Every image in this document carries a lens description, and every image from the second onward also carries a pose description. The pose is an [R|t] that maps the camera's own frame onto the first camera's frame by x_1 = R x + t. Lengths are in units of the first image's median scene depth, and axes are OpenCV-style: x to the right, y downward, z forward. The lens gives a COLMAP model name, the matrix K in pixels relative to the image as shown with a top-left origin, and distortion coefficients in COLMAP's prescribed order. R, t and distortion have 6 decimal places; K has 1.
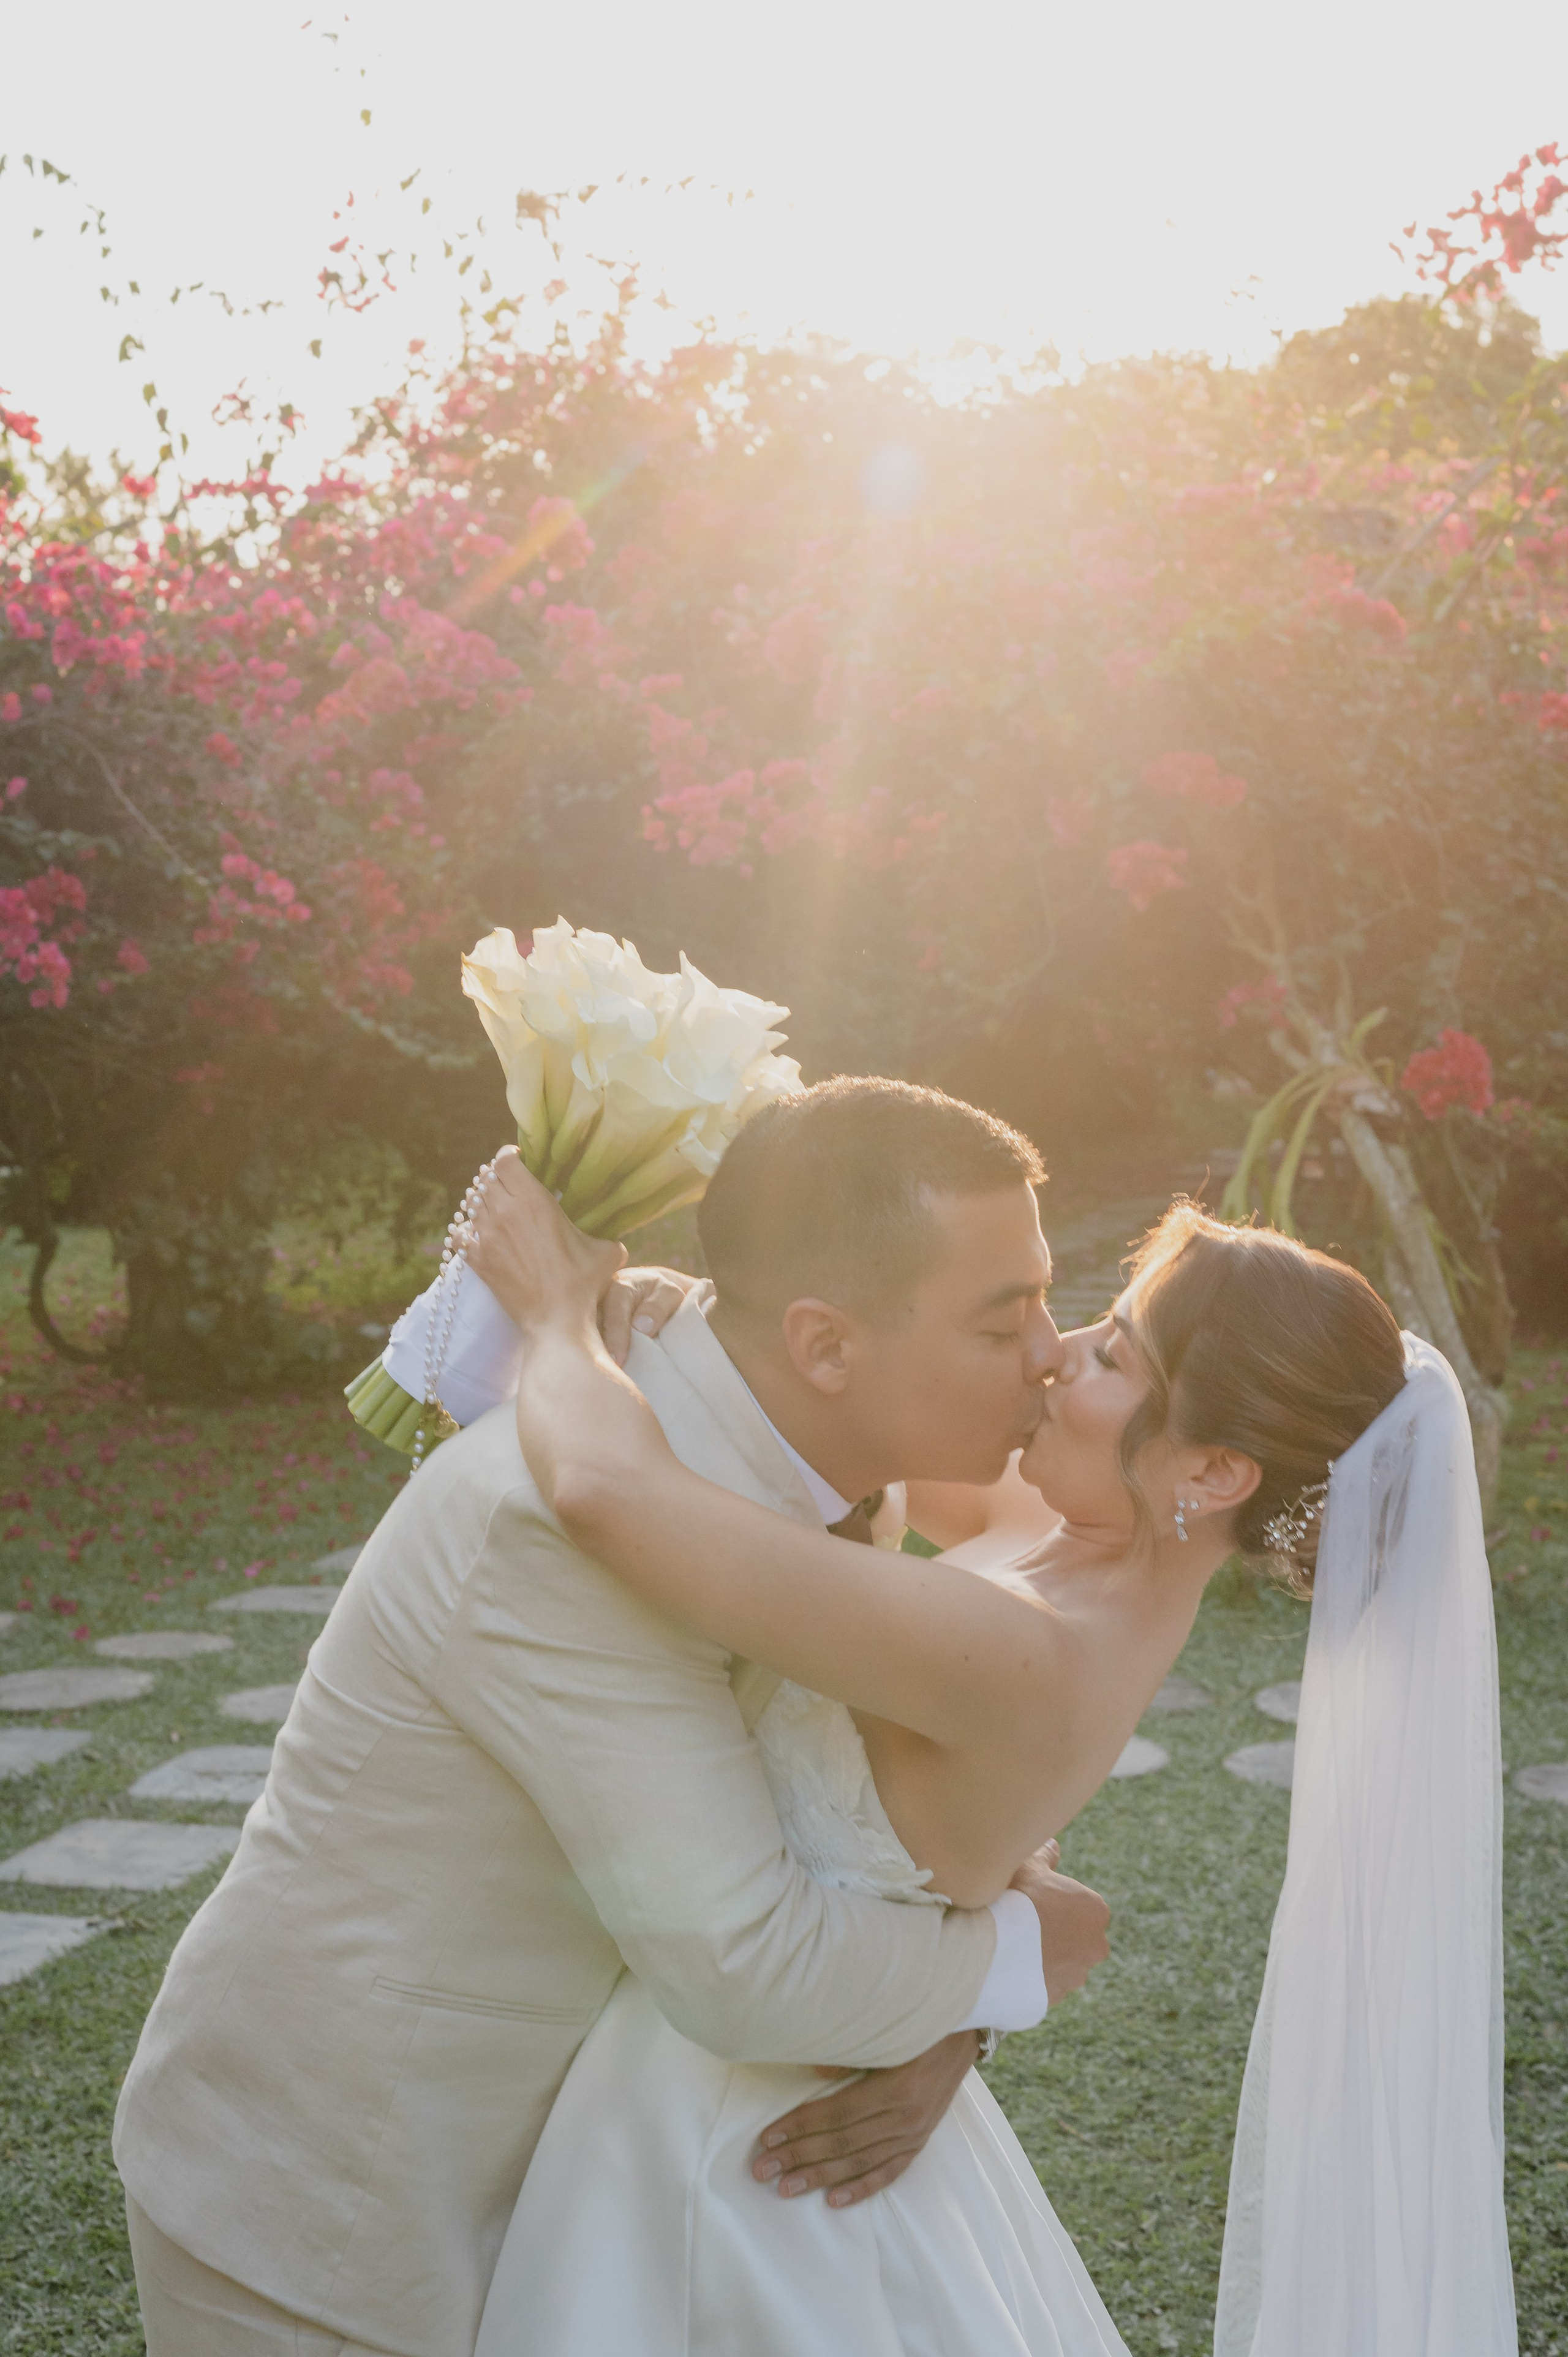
lens RADIAL K [[3451.4, 0, 799.3], [0, 3451.4, 1151.9], [0, 0, 1]] dist [-0.000557, -0.033348]
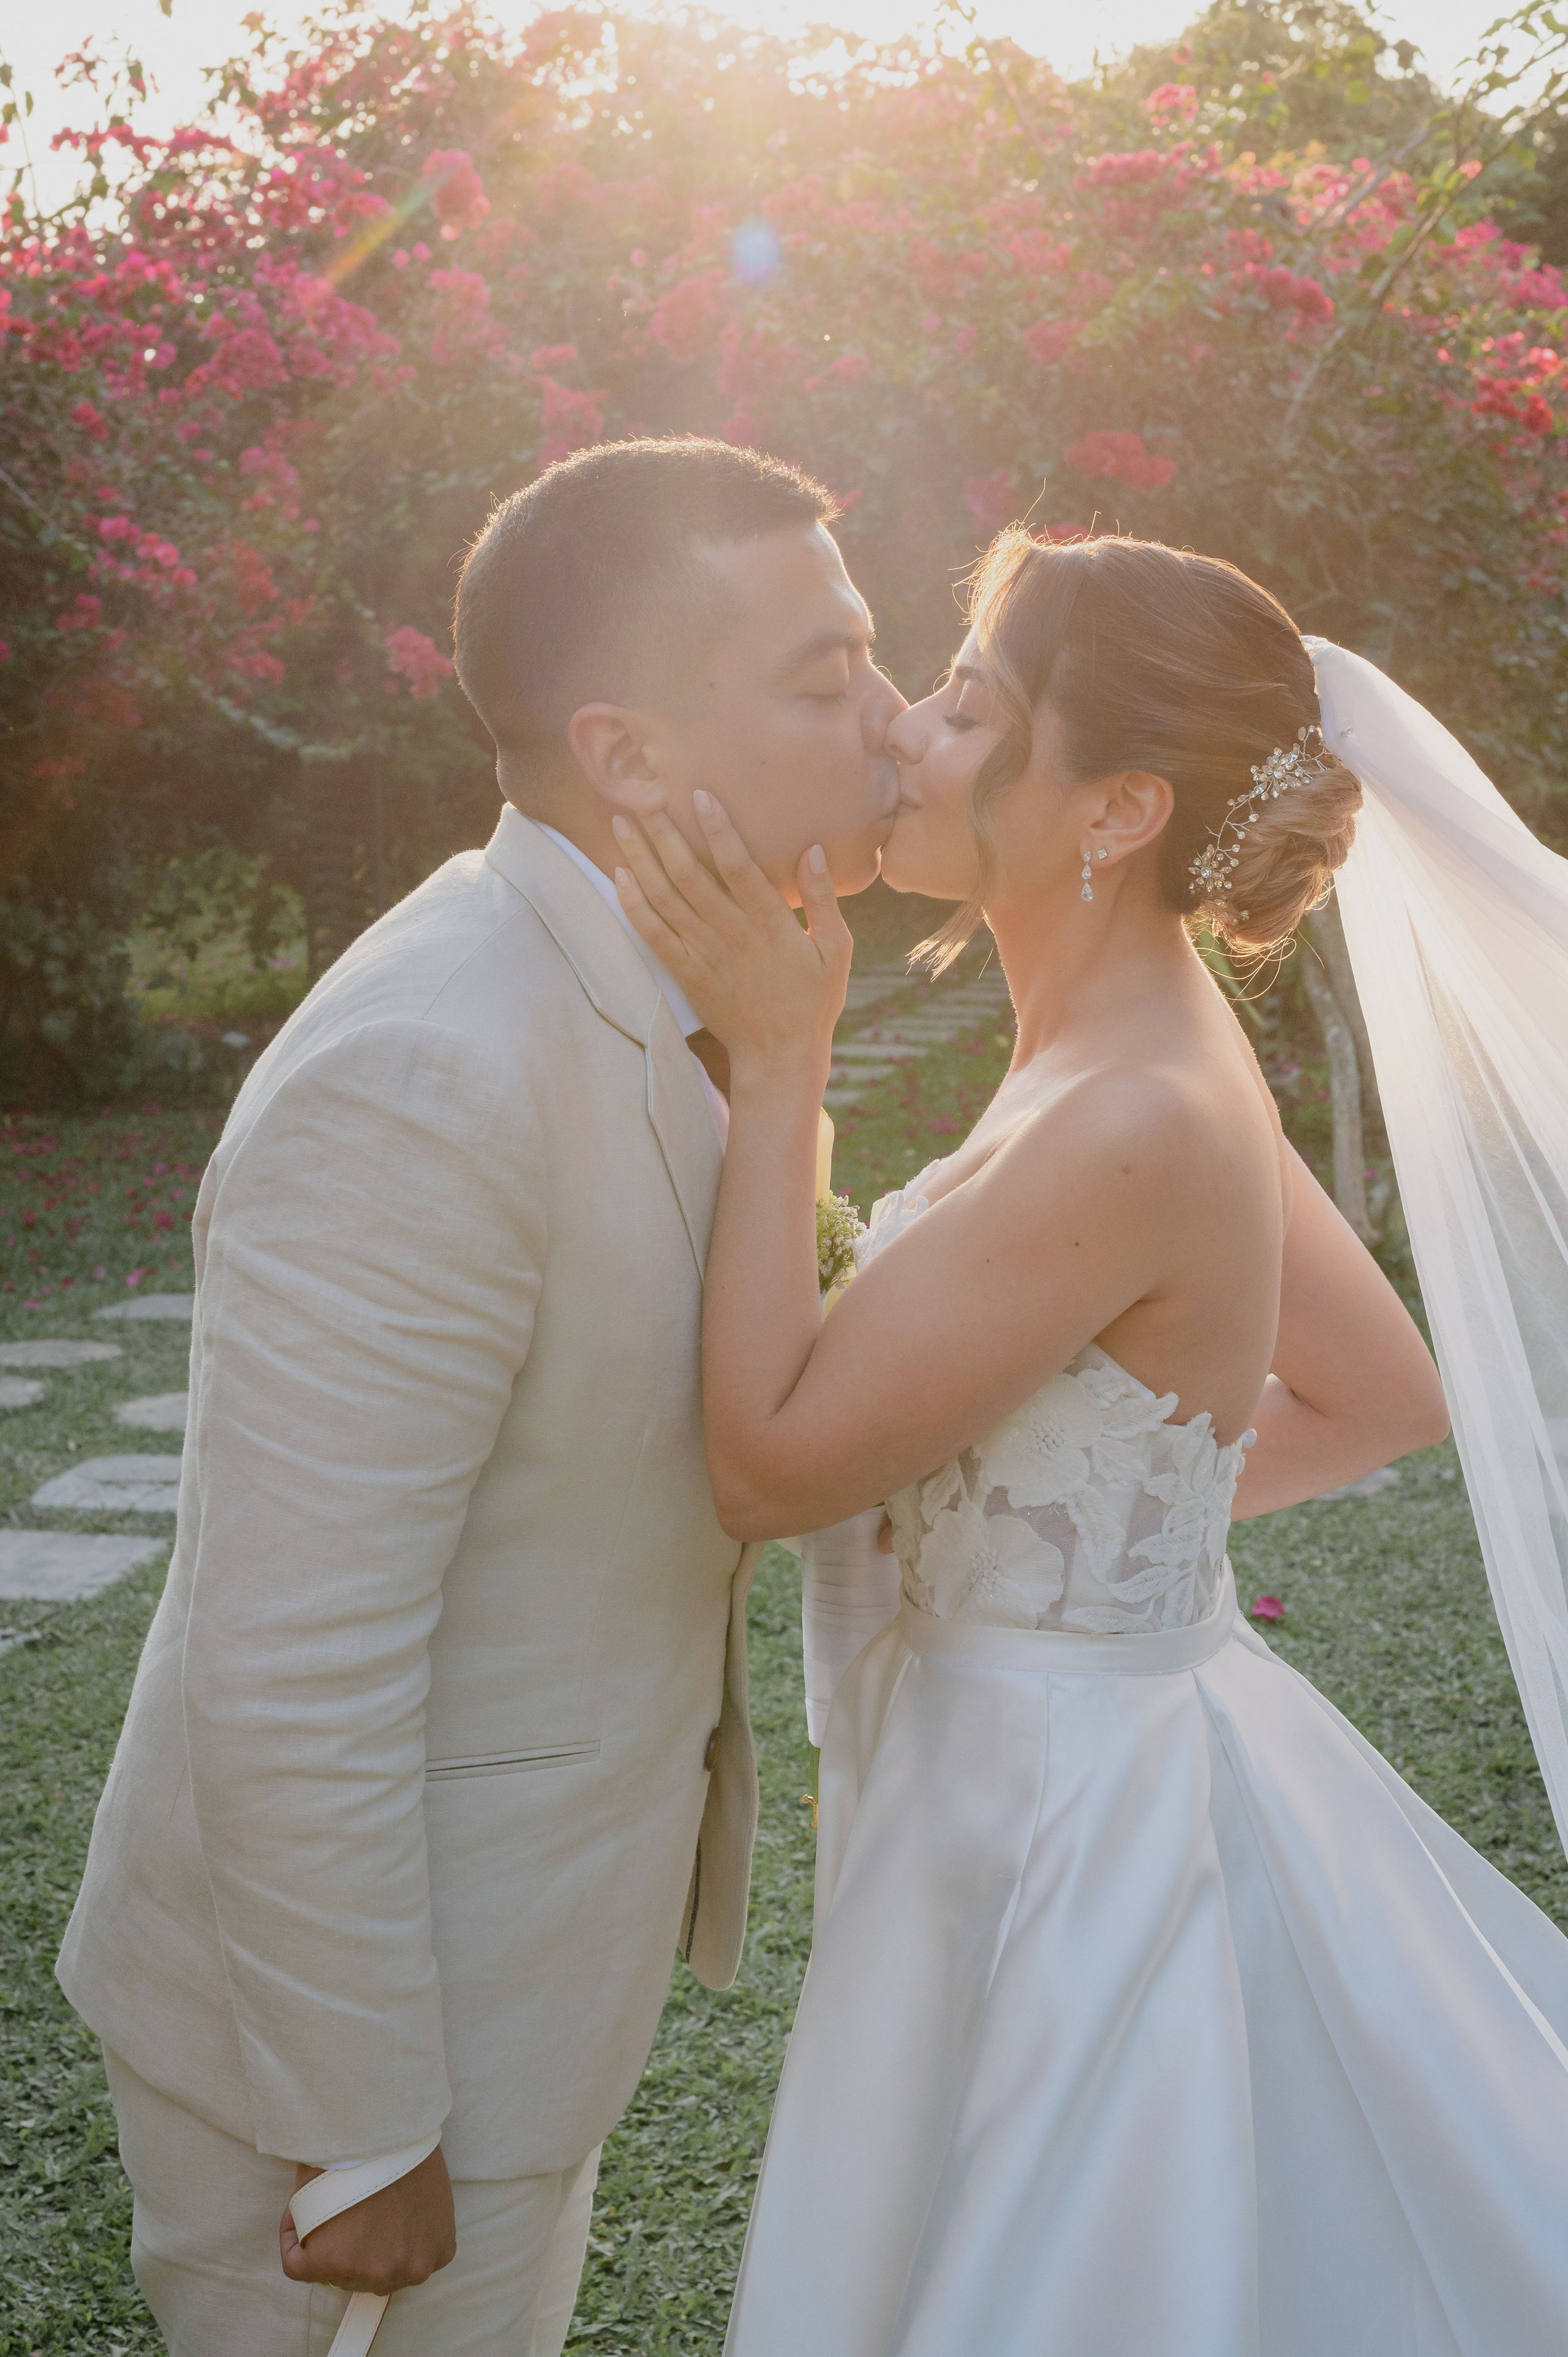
lens RADIAL K [[3441.9, 0, 786.5], [0, 3441.9, 1155.9], [0, 0, 1]] dist [-0.012797, 0.092461]
pose [[0.998707, 0.003094, 0.050745, -0.025653], [-0.007097, 0.996858, 0.078893, 0.010167], [-0.050342, -0.079151, 0.995591, 0.036408]]
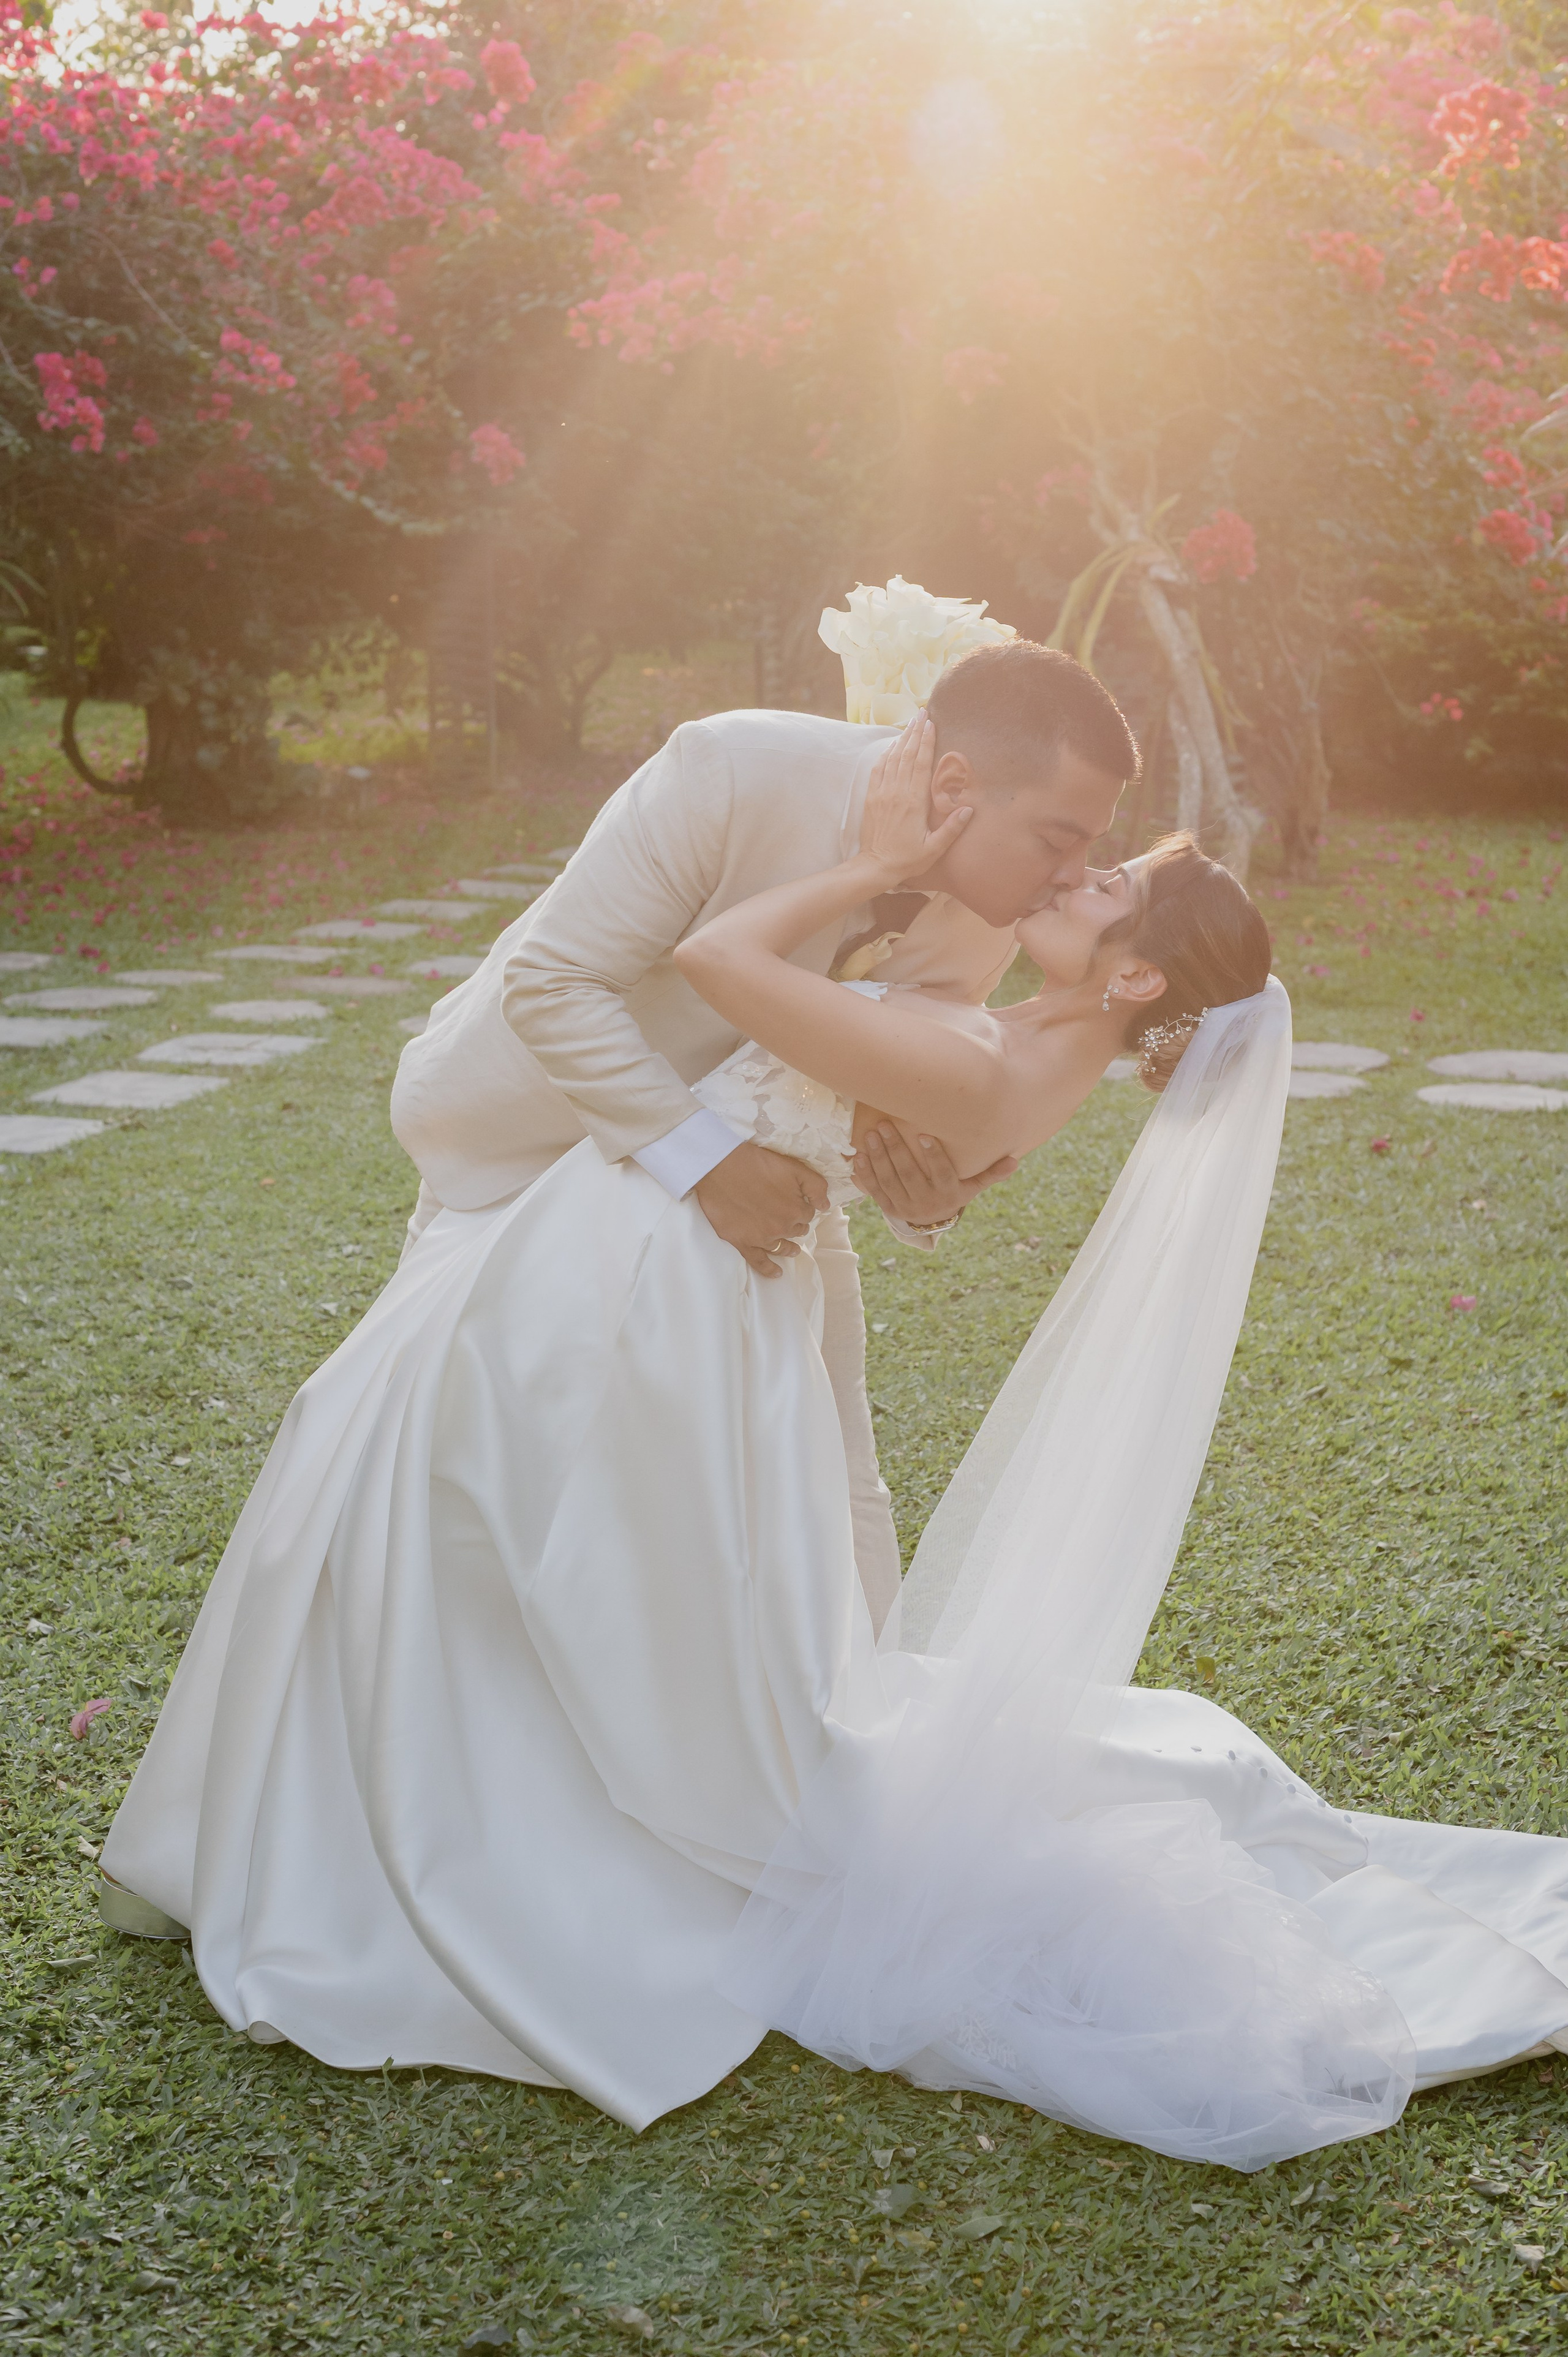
lens RADIAL K [[3451.4, 0, 799.3], [0, 3451.4, 1151.9], [0, 0, 1]] dist [-0.000557, -0.033348]
pose [[0.999630, 0.025944, -0.008113, 0.054085], [-0.024649, 0.990962, 0.131856, 0.031552], [0.011460, -0.131607, 0.991236, -0.237829]]
